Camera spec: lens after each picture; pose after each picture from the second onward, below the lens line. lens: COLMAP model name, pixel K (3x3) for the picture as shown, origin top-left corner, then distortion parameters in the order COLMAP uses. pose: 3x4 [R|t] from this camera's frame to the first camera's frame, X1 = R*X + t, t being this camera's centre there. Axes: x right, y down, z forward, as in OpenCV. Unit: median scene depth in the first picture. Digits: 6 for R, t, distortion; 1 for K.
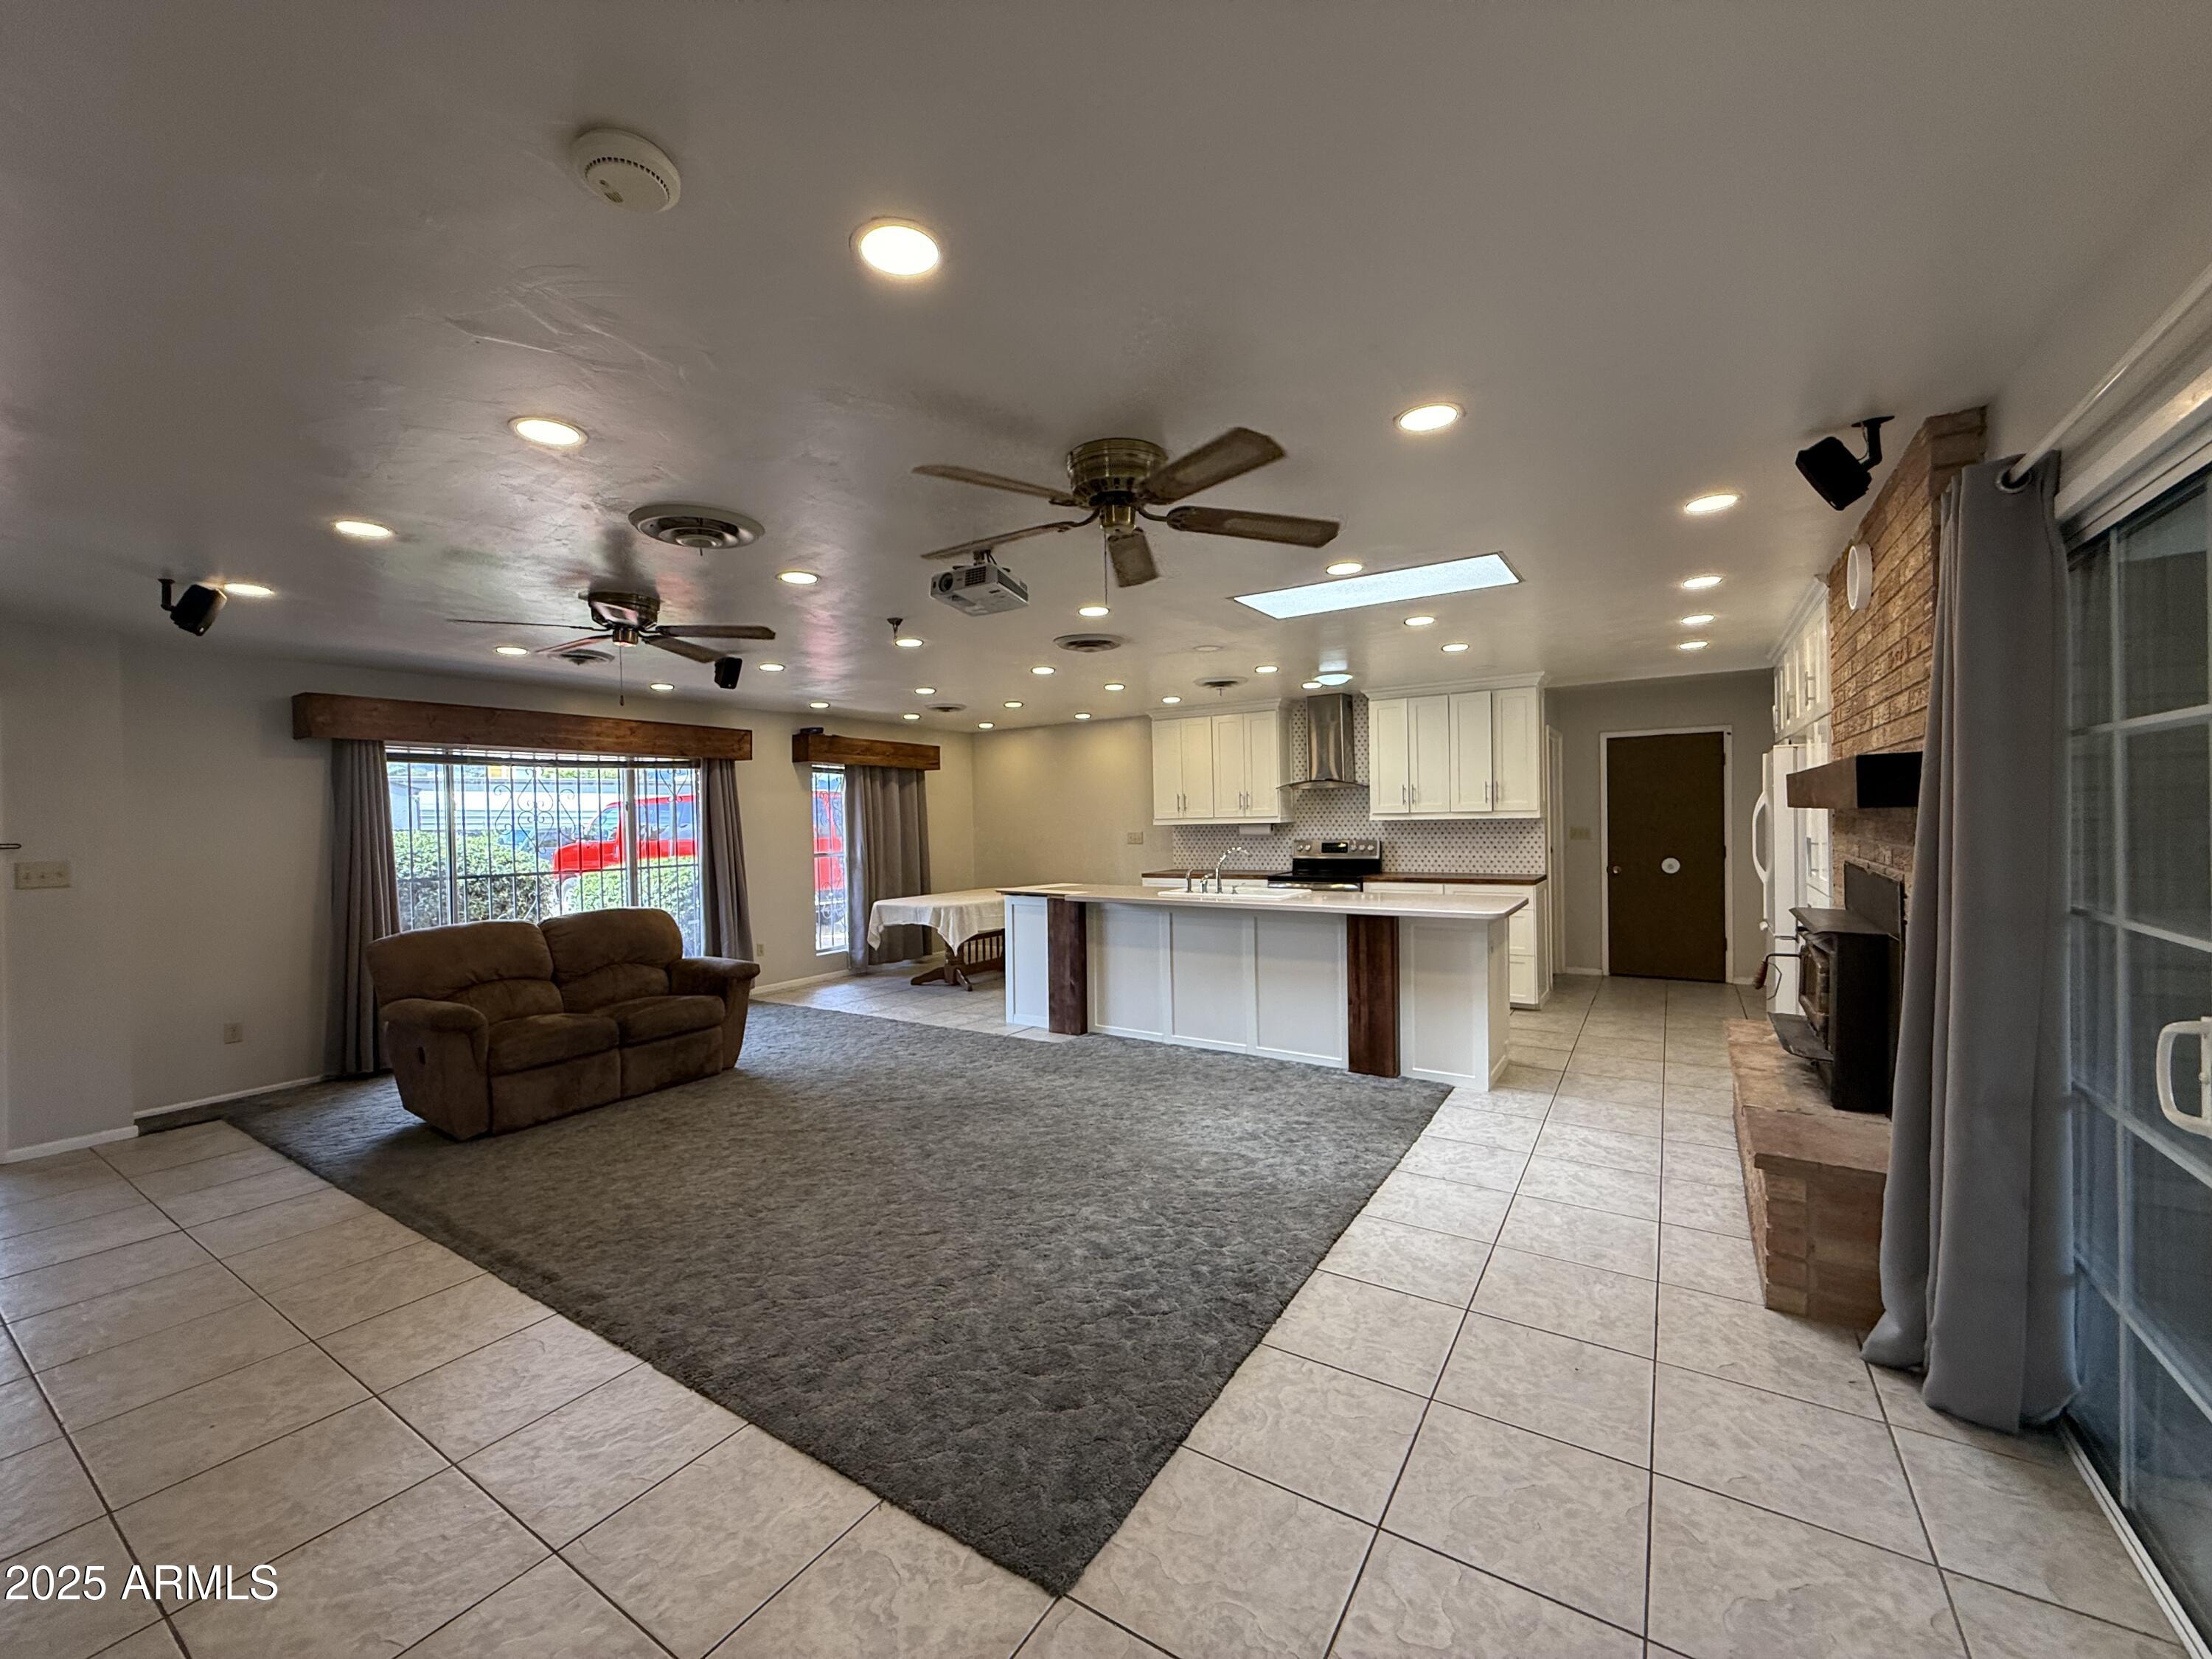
lens RADIAL K [[884.3, 0, 1103.1], [0, 884.3, 831.3], [0, 0, 1]] dist [0.003394, -0.001870]
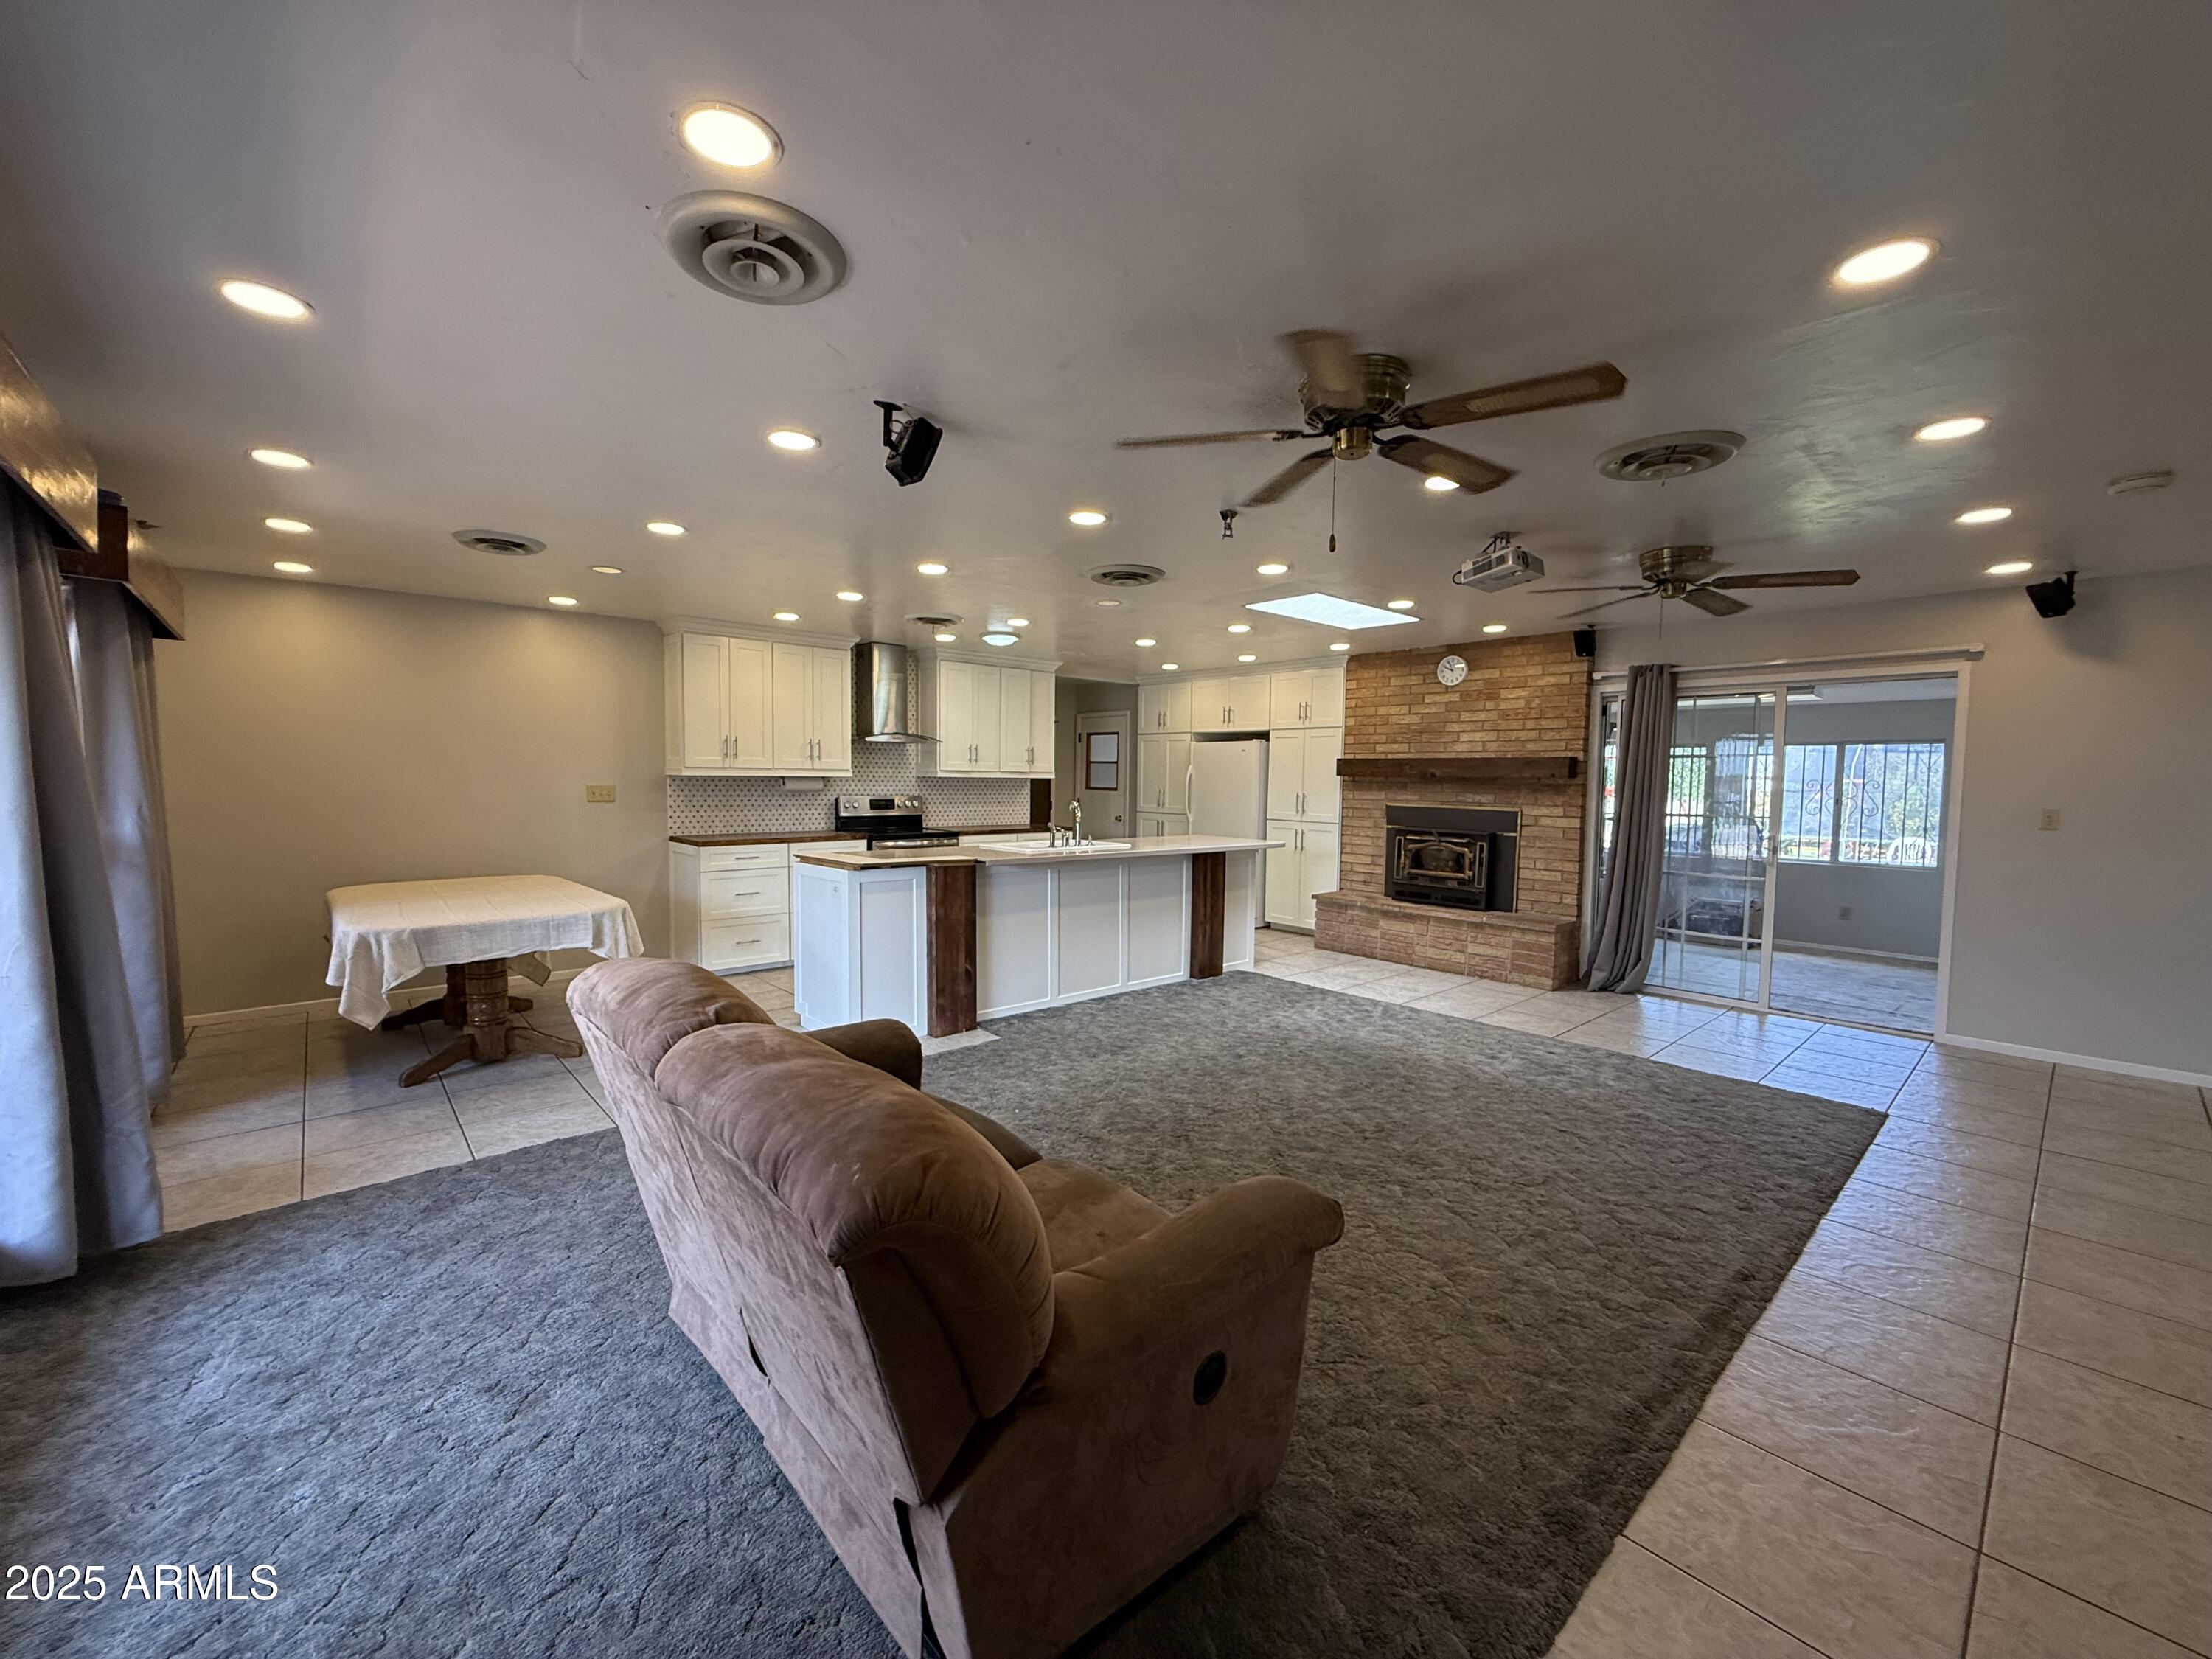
lens RADIAL K [[884.3, 0, 1098.4], [0, 884.3, 830.7], [0, 0, 1]] dist [0.003394, -0.001870]
pose [[0.265979, -0.033125, 0.963410, -0.913933], [-0.004064, 0.999362, 0.035483, 0.018864], [-0.963970, -0.013353, 0.265674, 0.780870]]
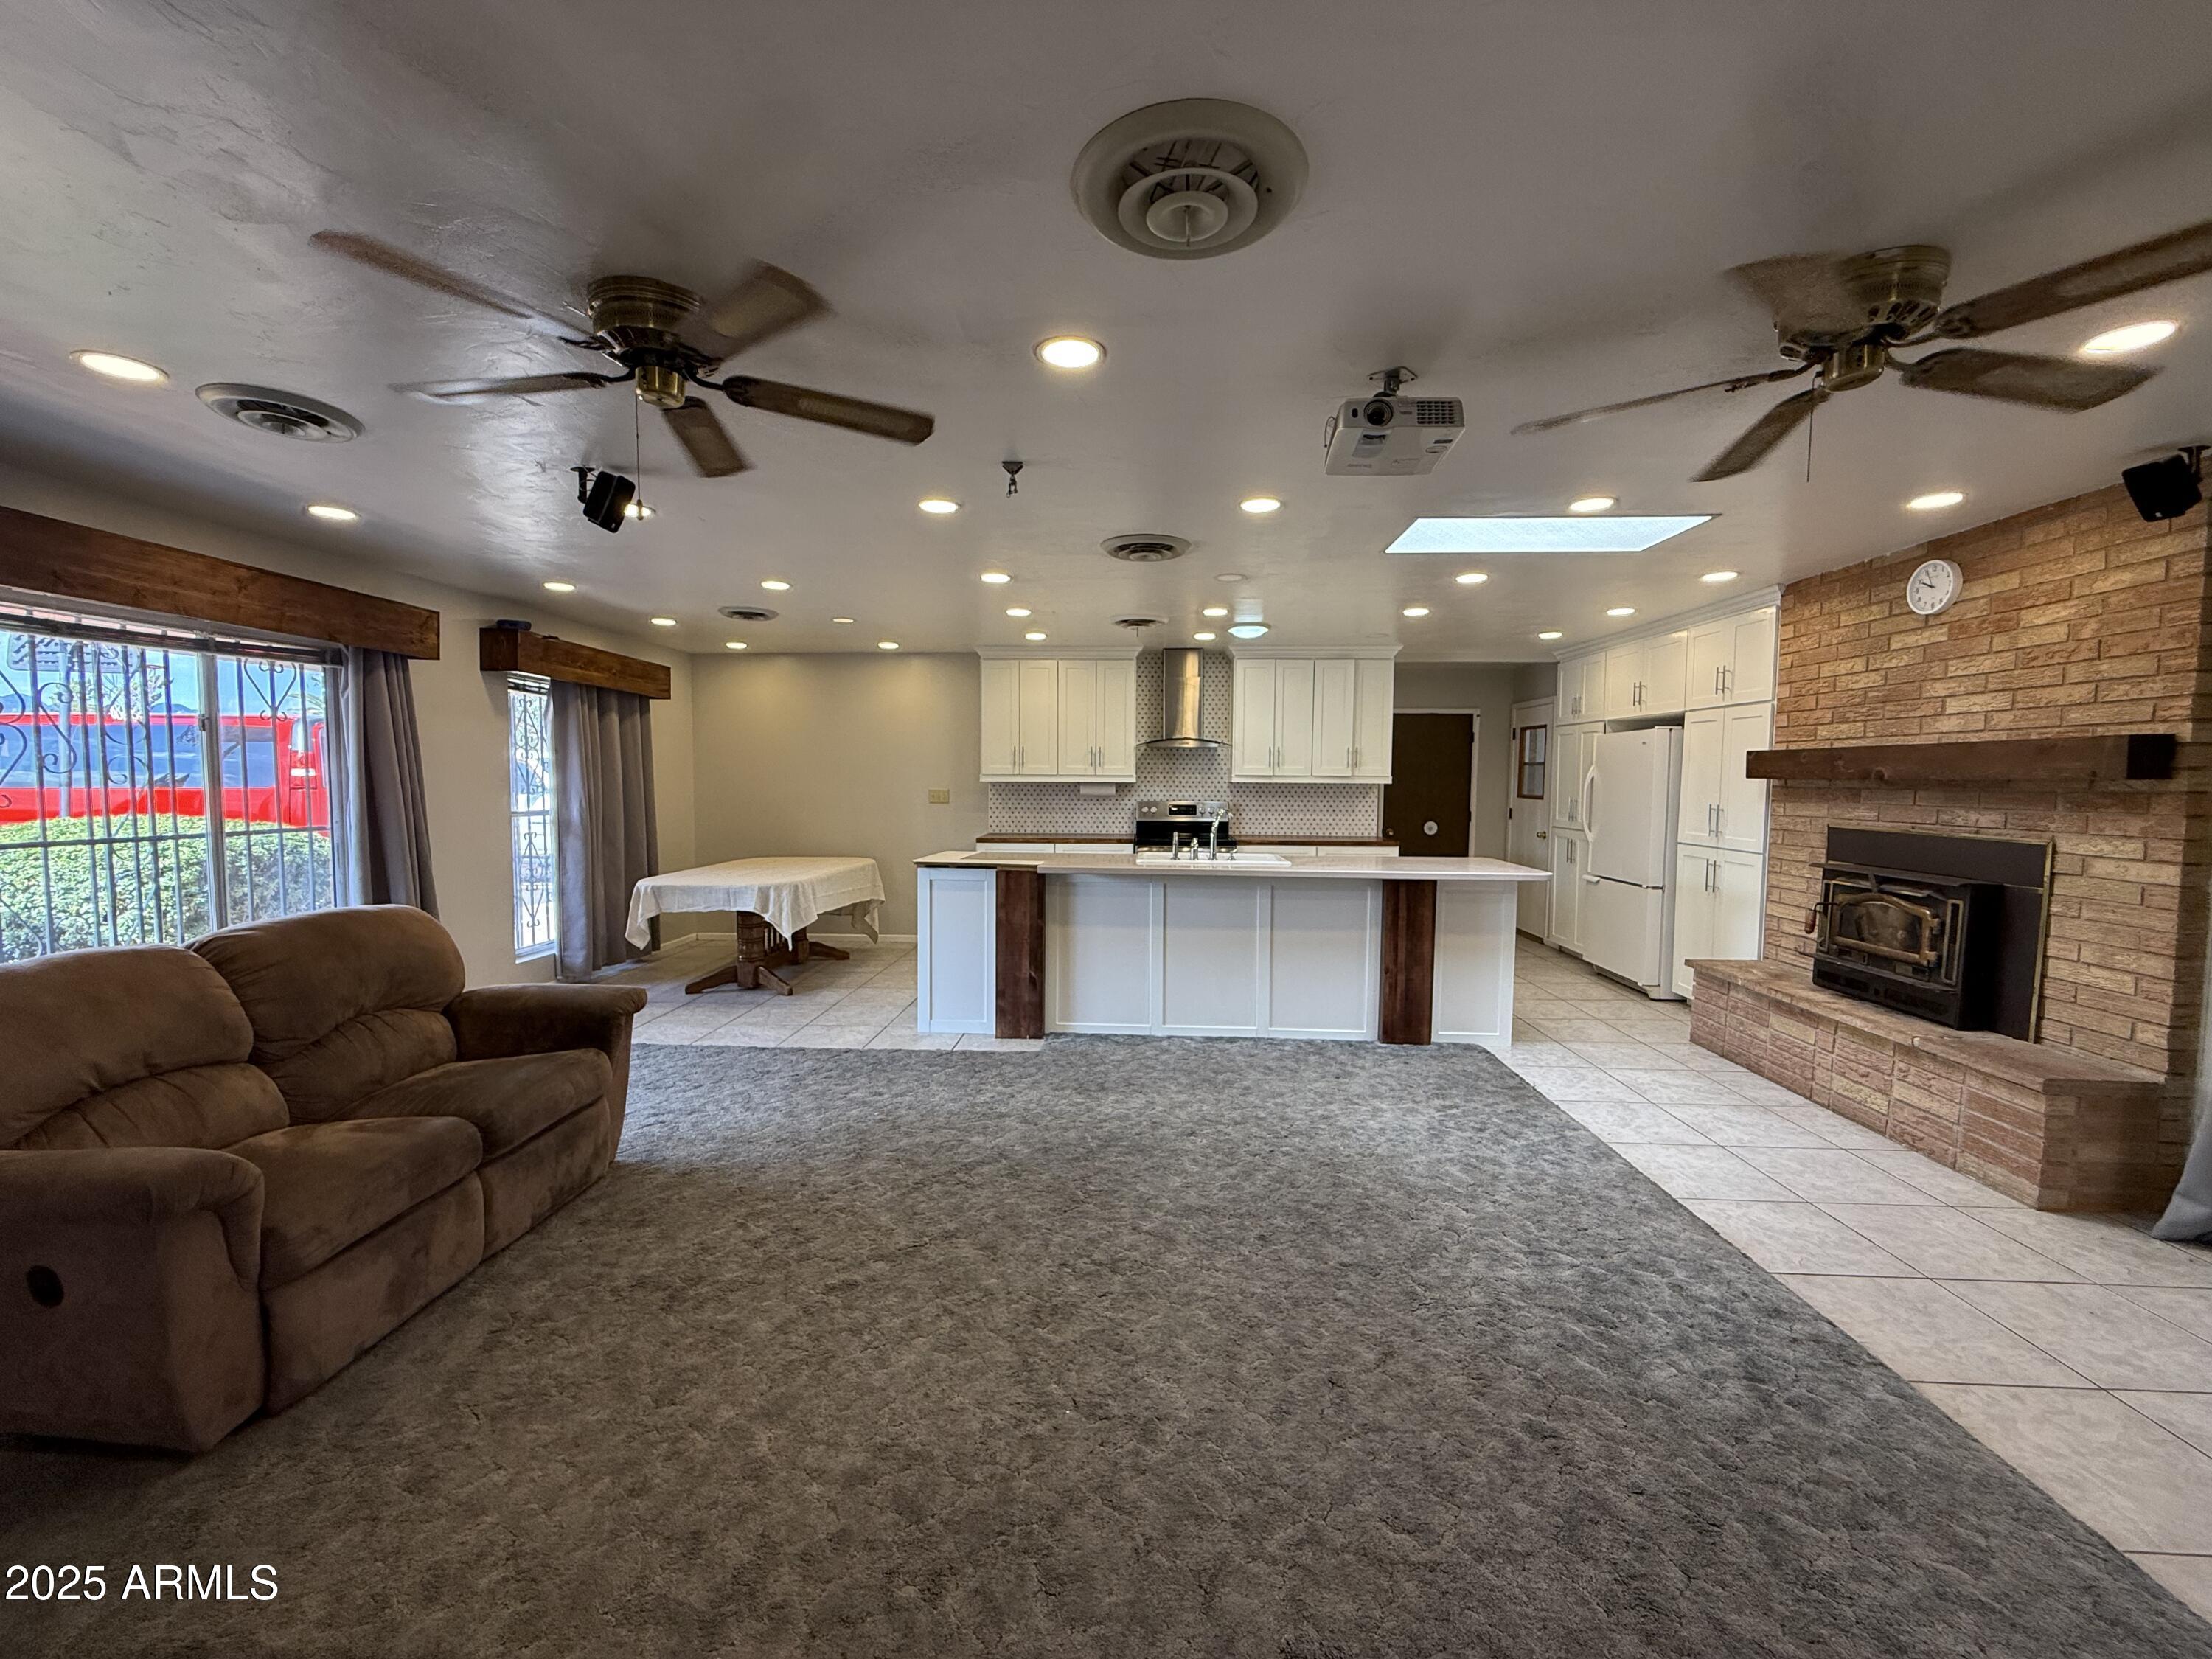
lens RADIAL K [[884.3, 0, 1102.2], [0, 884.3, 834.4], [0, 0, 1]] dist [0.003394, -0.001870]
pose [[0.863464, -0.005159, 0.504384, -0.449855], [-0.017938, 0.999001, 0.040926, 0.011436], [-0.504091, -0.044386, 0.862509, 0.325348]]
